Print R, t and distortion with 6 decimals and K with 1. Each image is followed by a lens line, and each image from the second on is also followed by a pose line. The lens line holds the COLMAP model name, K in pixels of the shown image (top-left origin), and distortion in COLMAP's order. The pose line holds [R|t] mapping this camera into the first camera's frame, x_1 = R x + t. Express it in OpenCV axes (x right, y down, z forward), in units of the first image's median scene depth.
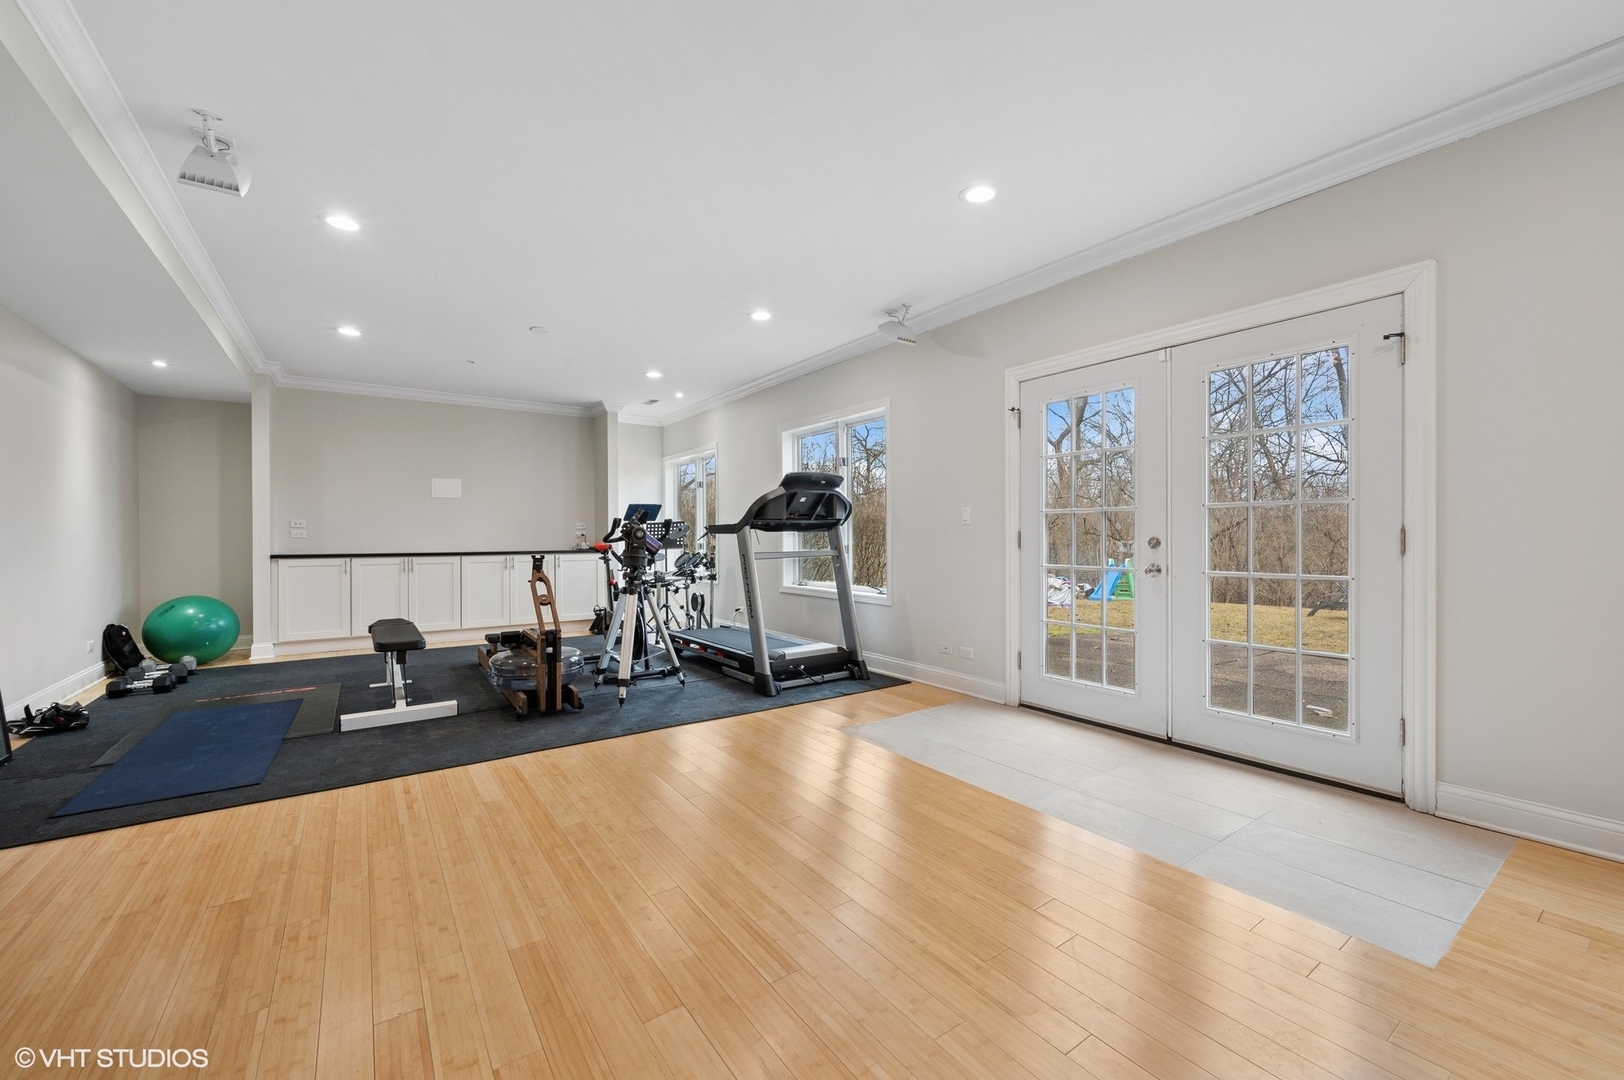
lens RADIAL K [[644.1, 0, 812.0], [0, 644.1, 540.0], [0, 0, 1]] dist [-0.001076, -0.000135]
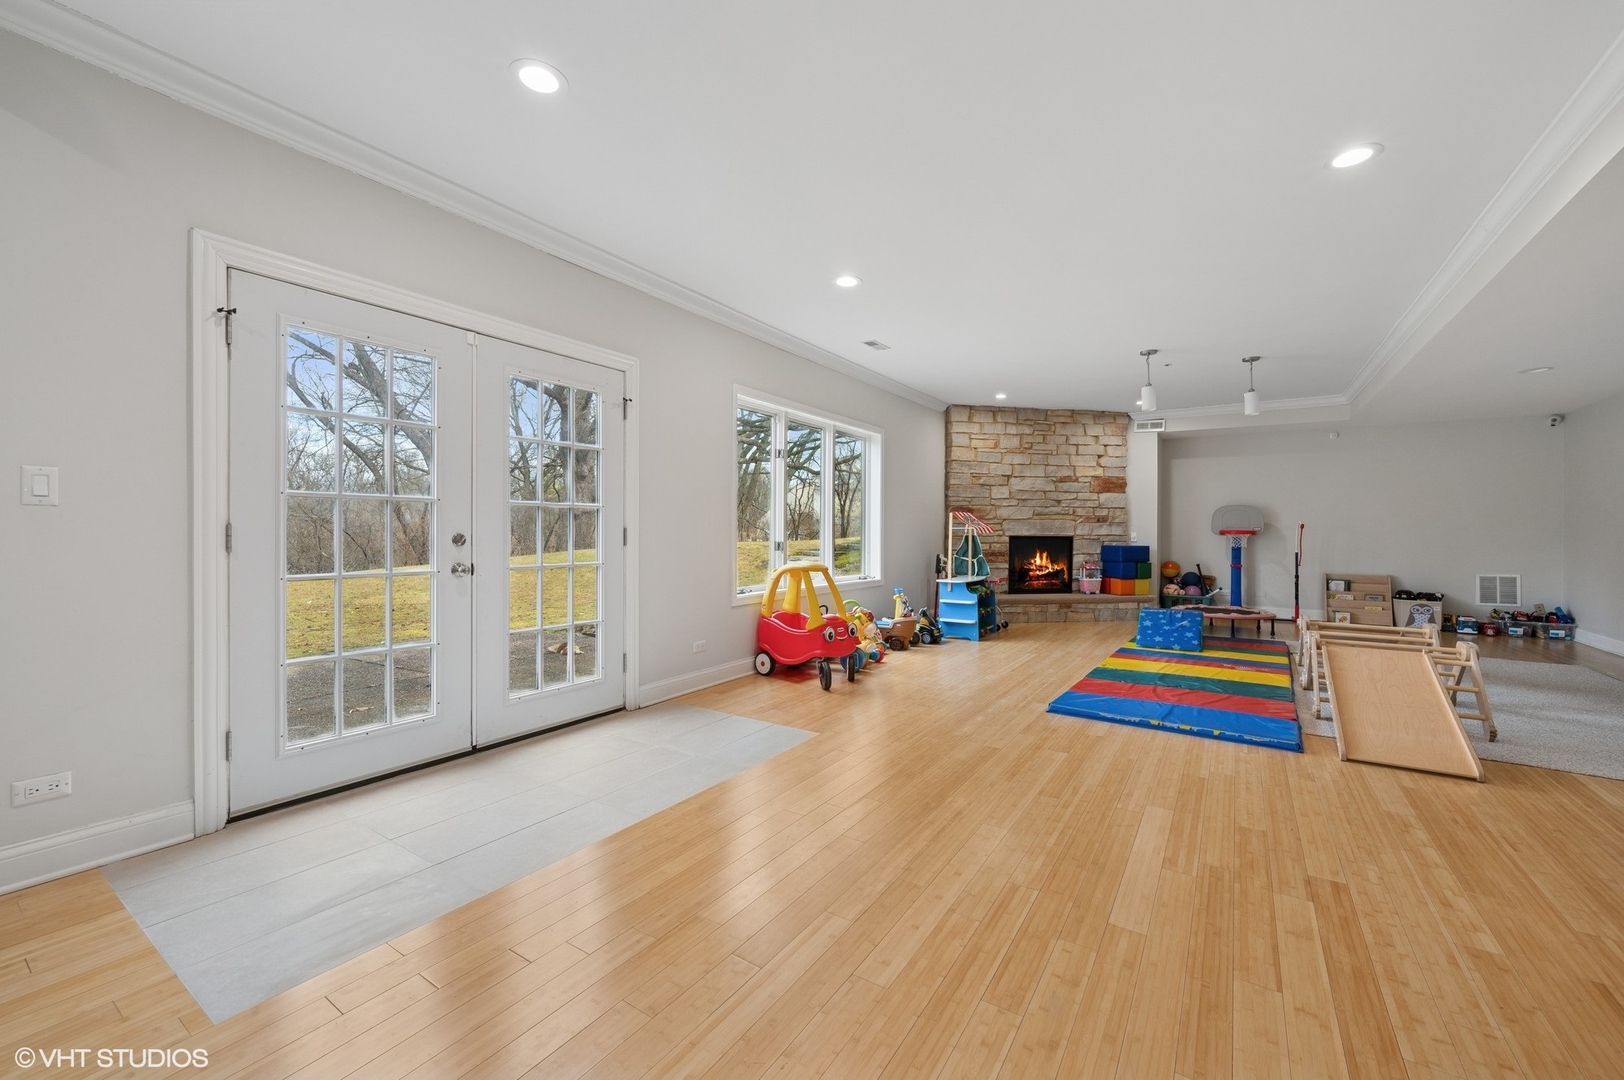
lens RADIAL K [[646.9, 0, 812.0], [0, 646.9, 540.0], [0, 0, 1]] dist [-0.001614, -0.000039]
pose [[-0.368195, -0.007761, 0.929716, -0.647044], [0.002787, 0.999951, 0.009451, -0.003618], [-0.929744, 0.006071, -0.368156, 1.135862]]
